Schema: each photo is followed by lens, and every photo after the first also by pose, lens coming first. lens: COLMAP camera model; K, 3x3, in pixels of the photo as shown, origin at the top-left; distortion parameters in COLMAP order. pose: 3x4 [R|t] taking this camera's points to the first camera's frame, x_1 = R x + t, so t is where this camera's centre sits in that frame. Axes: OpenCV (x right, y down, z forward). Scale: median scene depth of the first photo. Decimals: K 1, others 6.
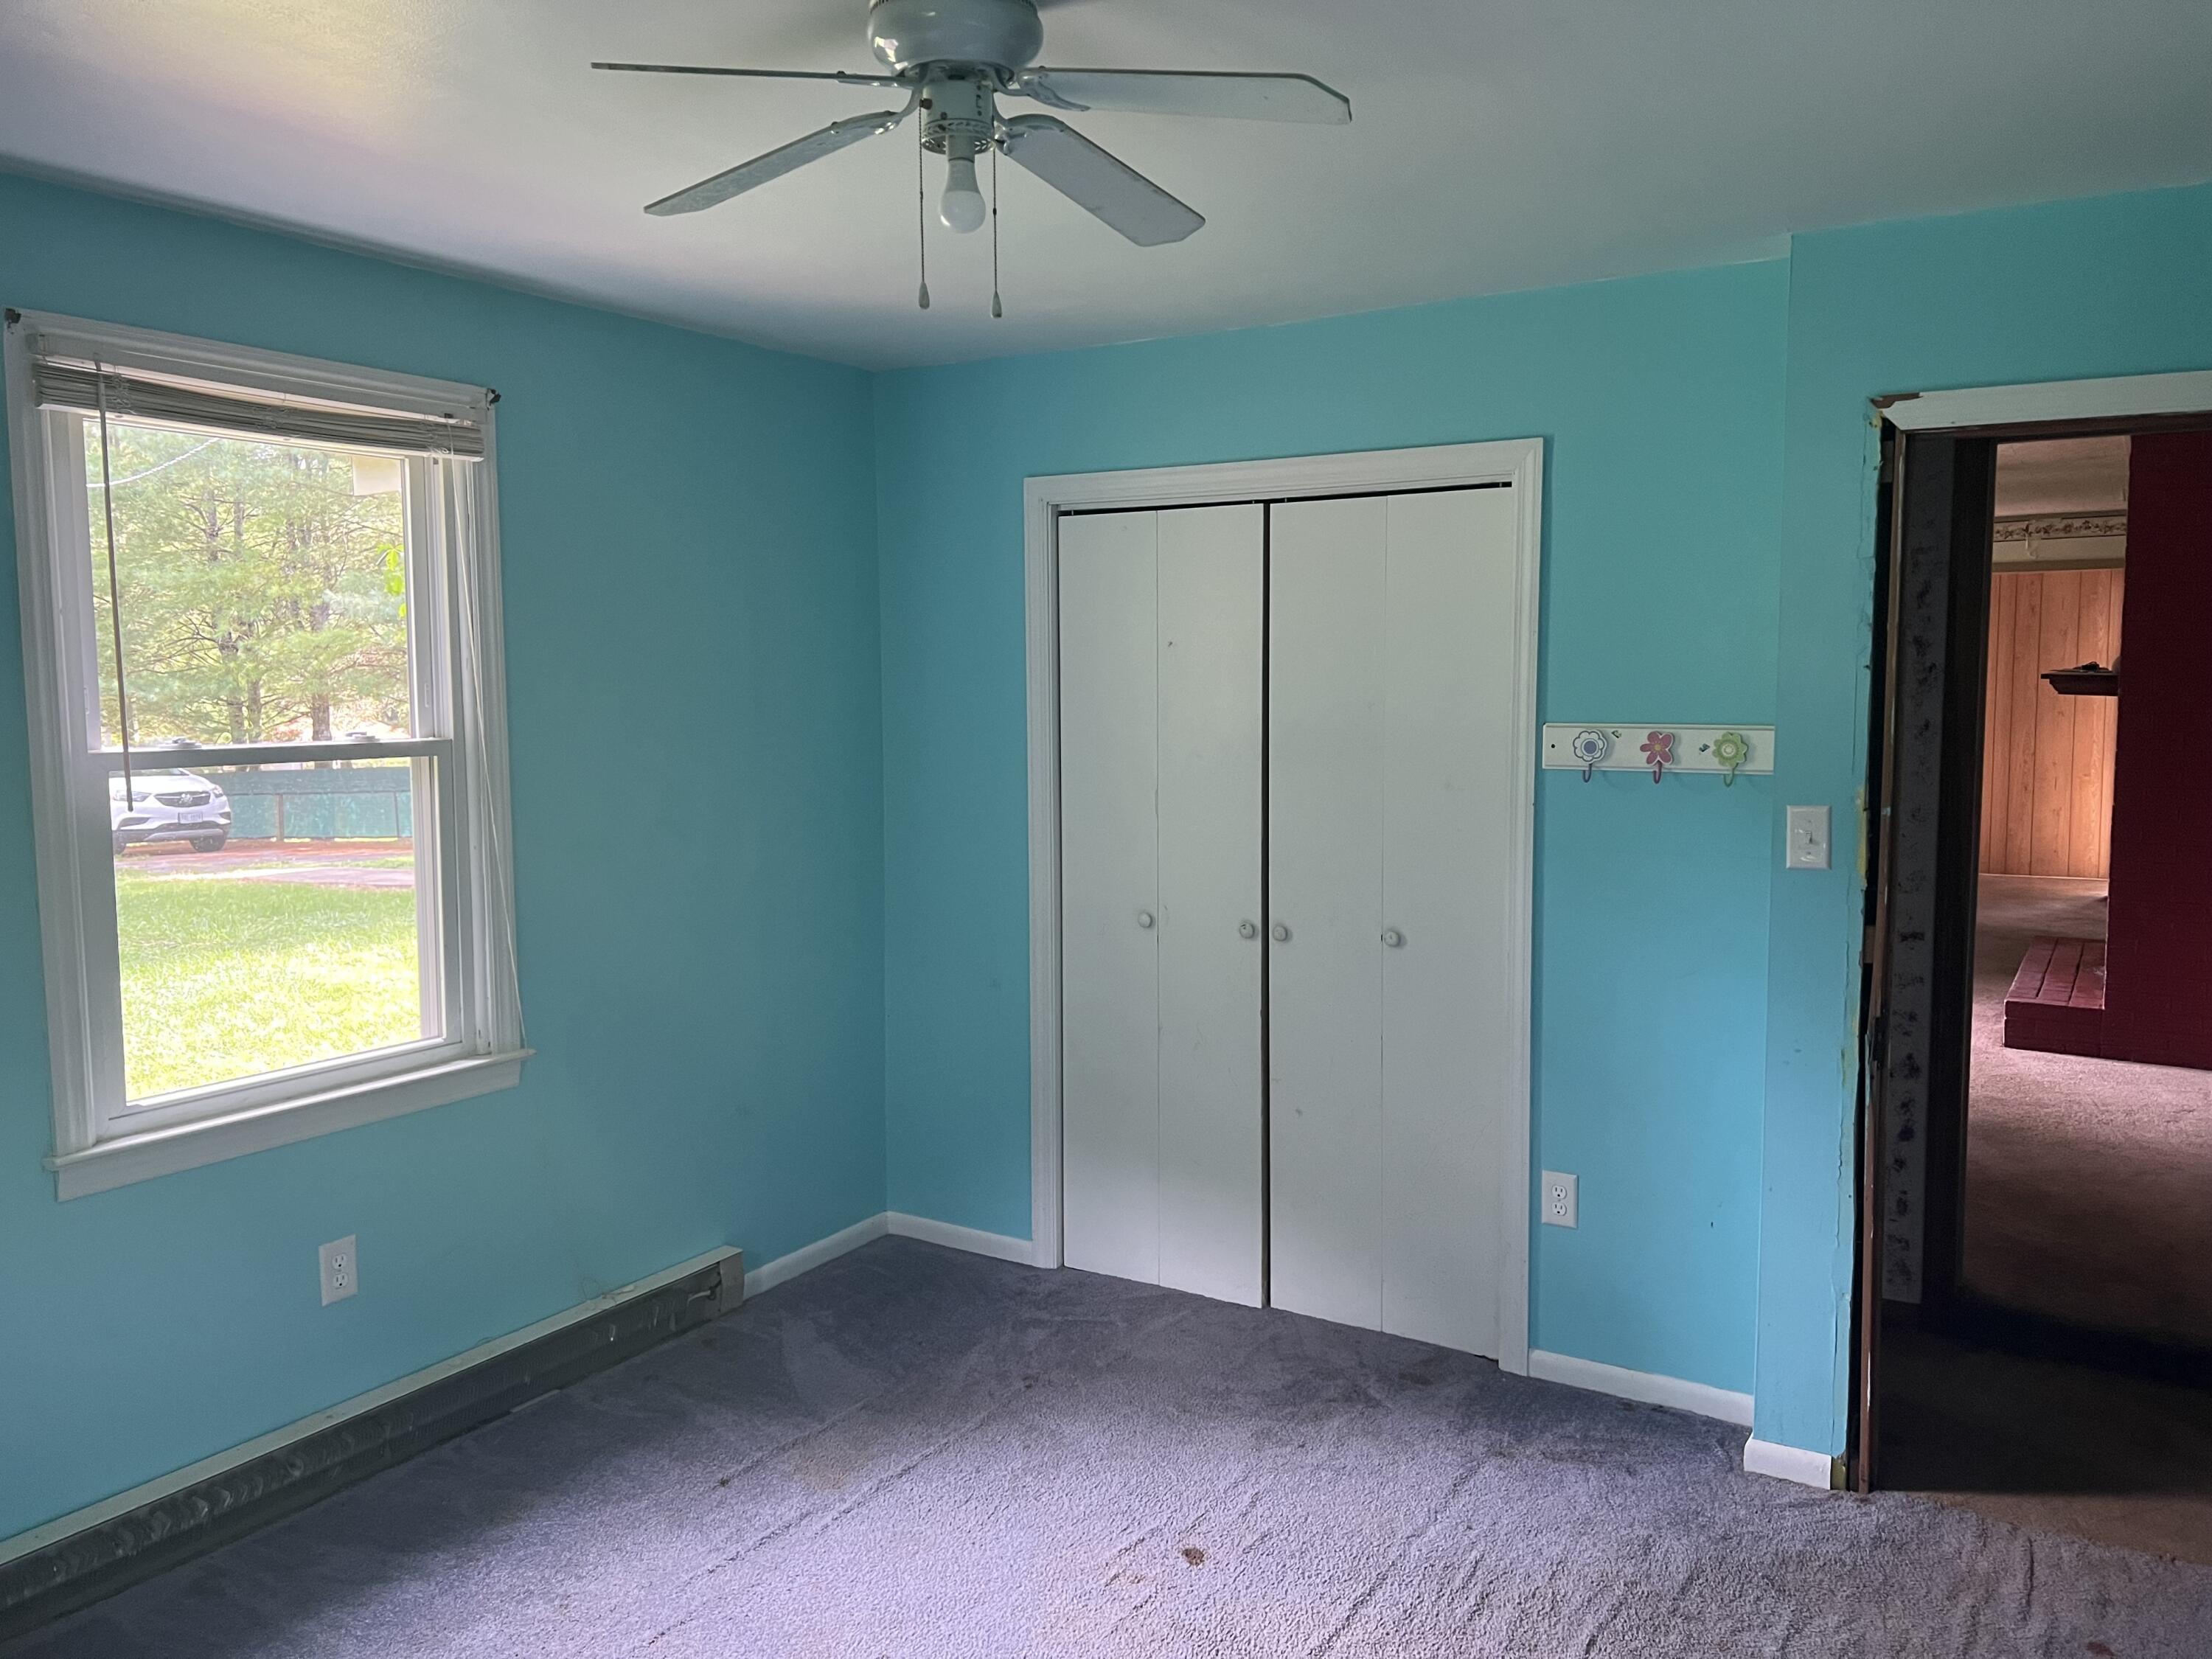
lens RADIAL K [[1677.5, 0, 1107.2], [0, 1677.5, 824.2], [0, 0, 1]] dist [-0.006264, -0.002588]
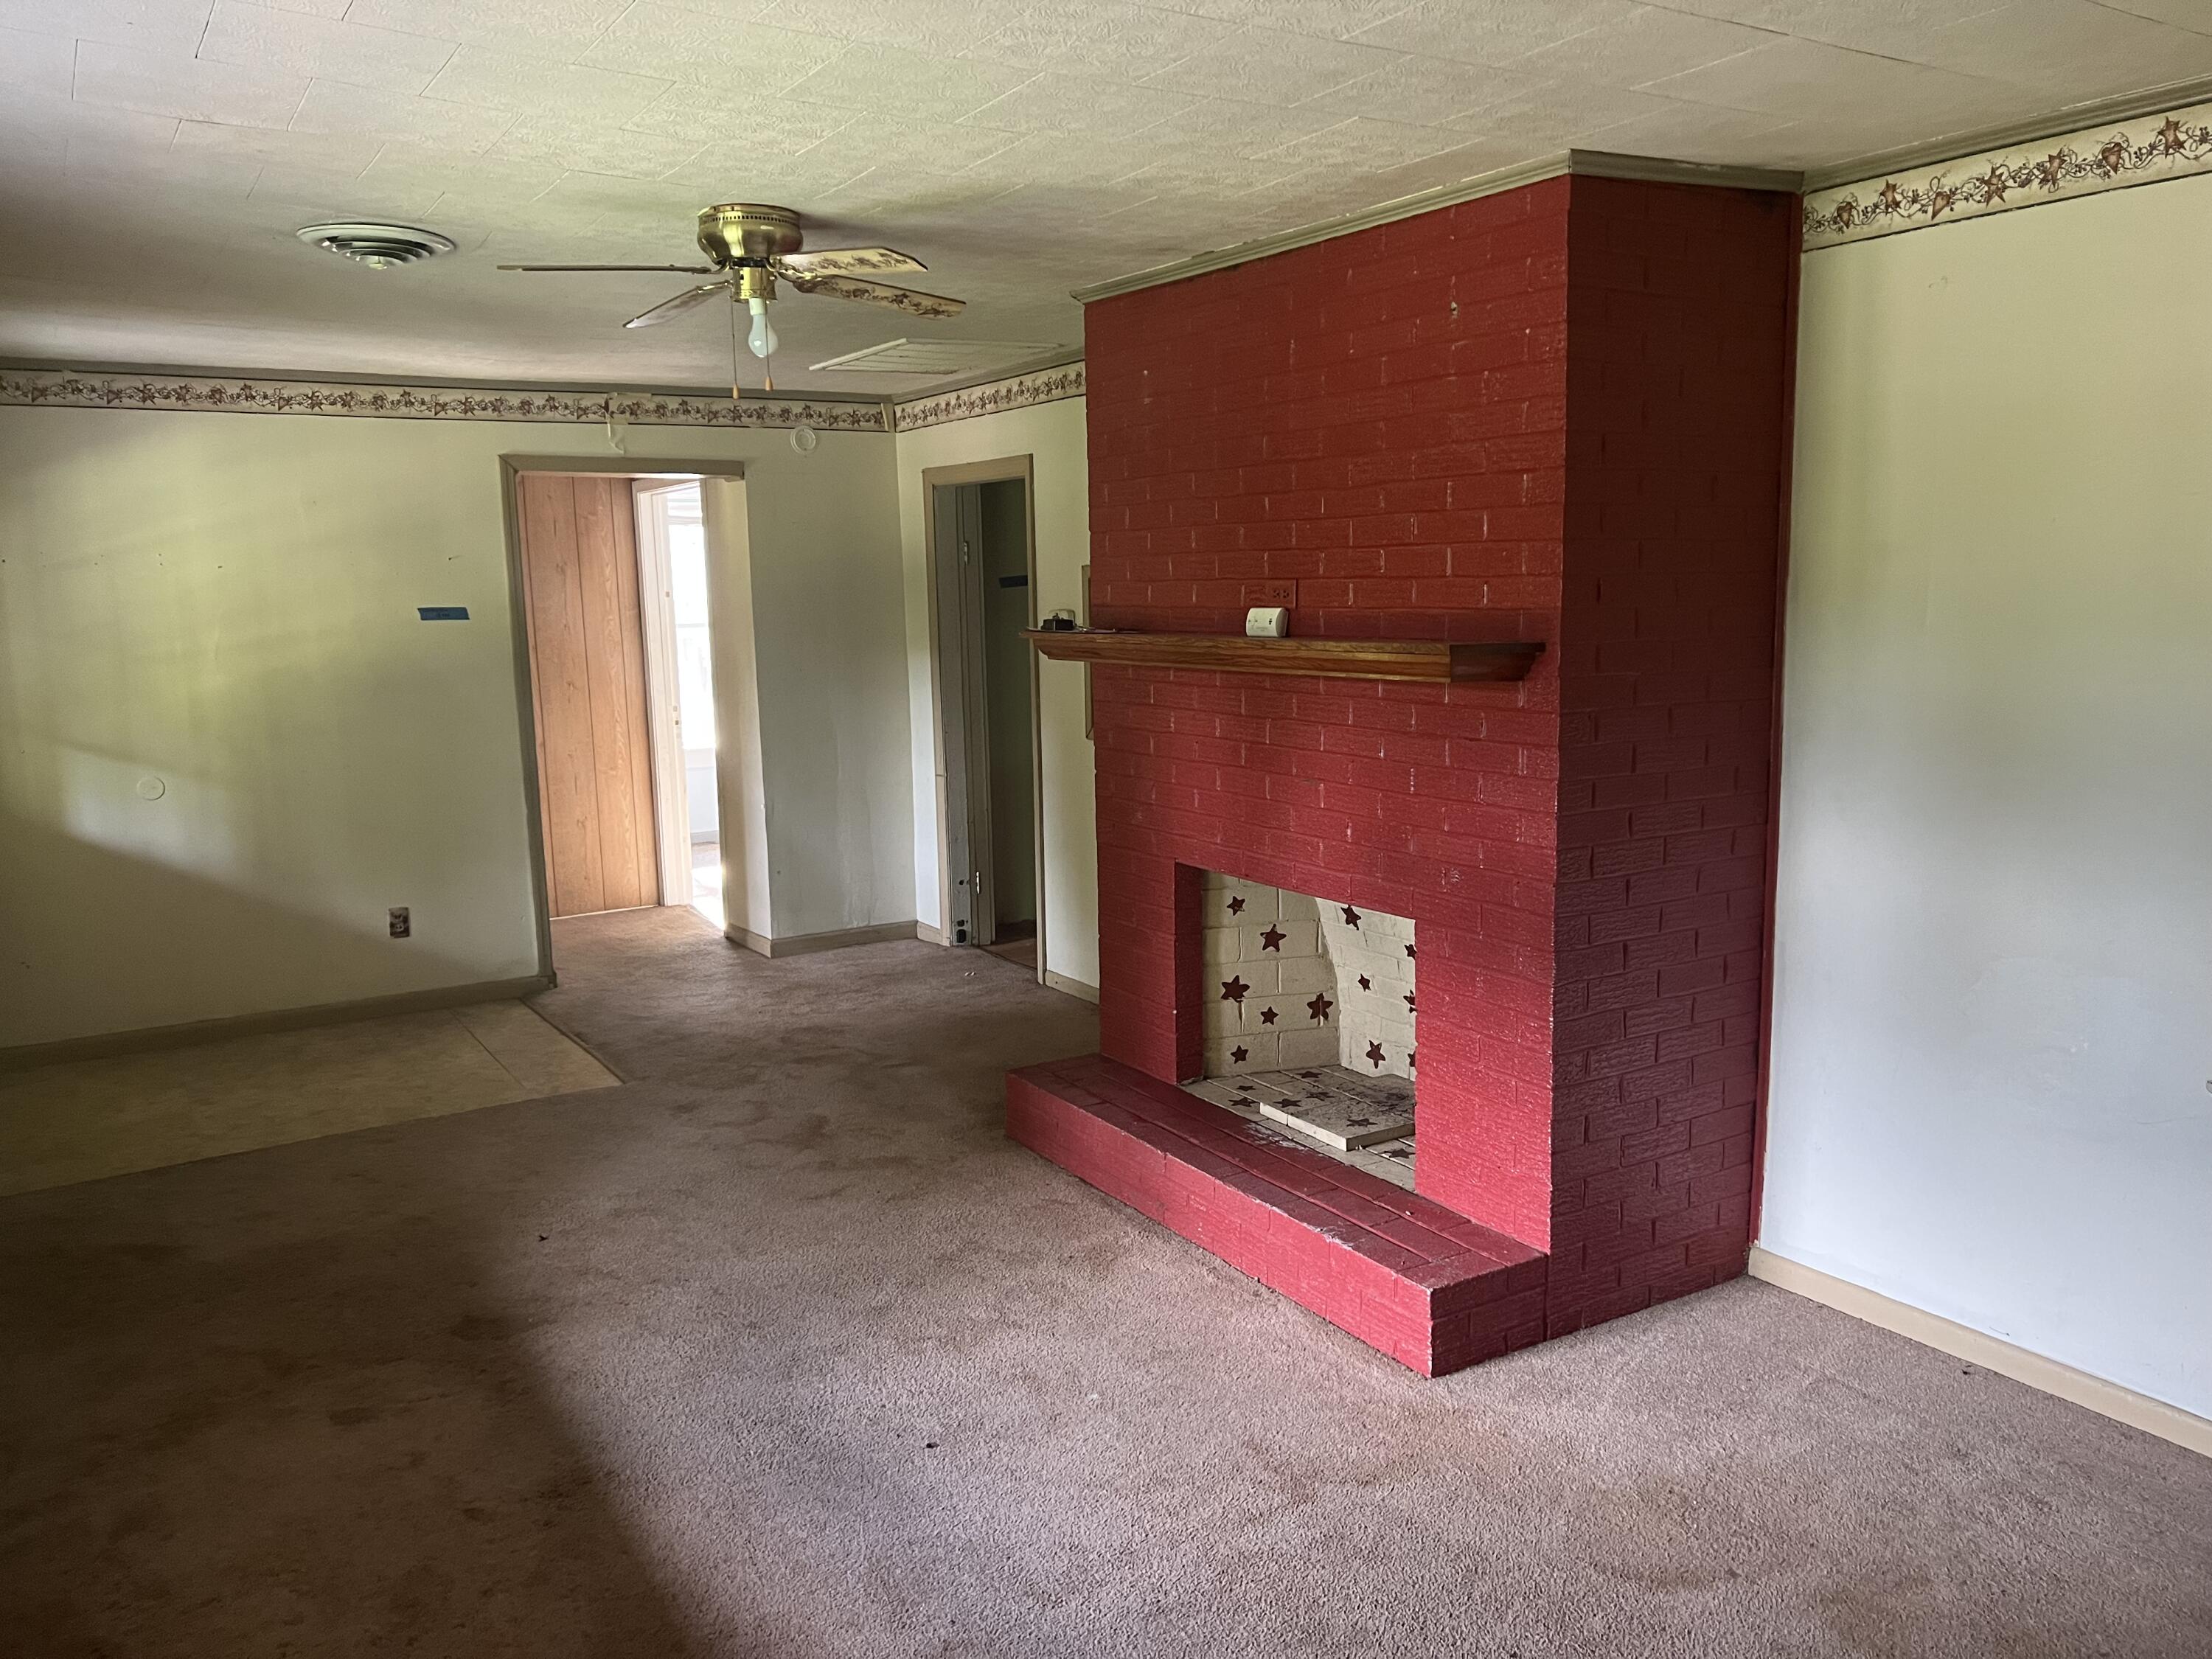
lens RADIAL K [[1677.5, 0, 1105.8], [0, 1677.5, 822.9], [0, 0, 1]] dist [-0.006264, -0.002588]
pose [[0.455331, -0.125924, 0.881372, 0.046062], [0.102631, 0.990772, 0.088534, -0.054388], [-0.884387, 0.050144, 0.464053, 0.537433]]
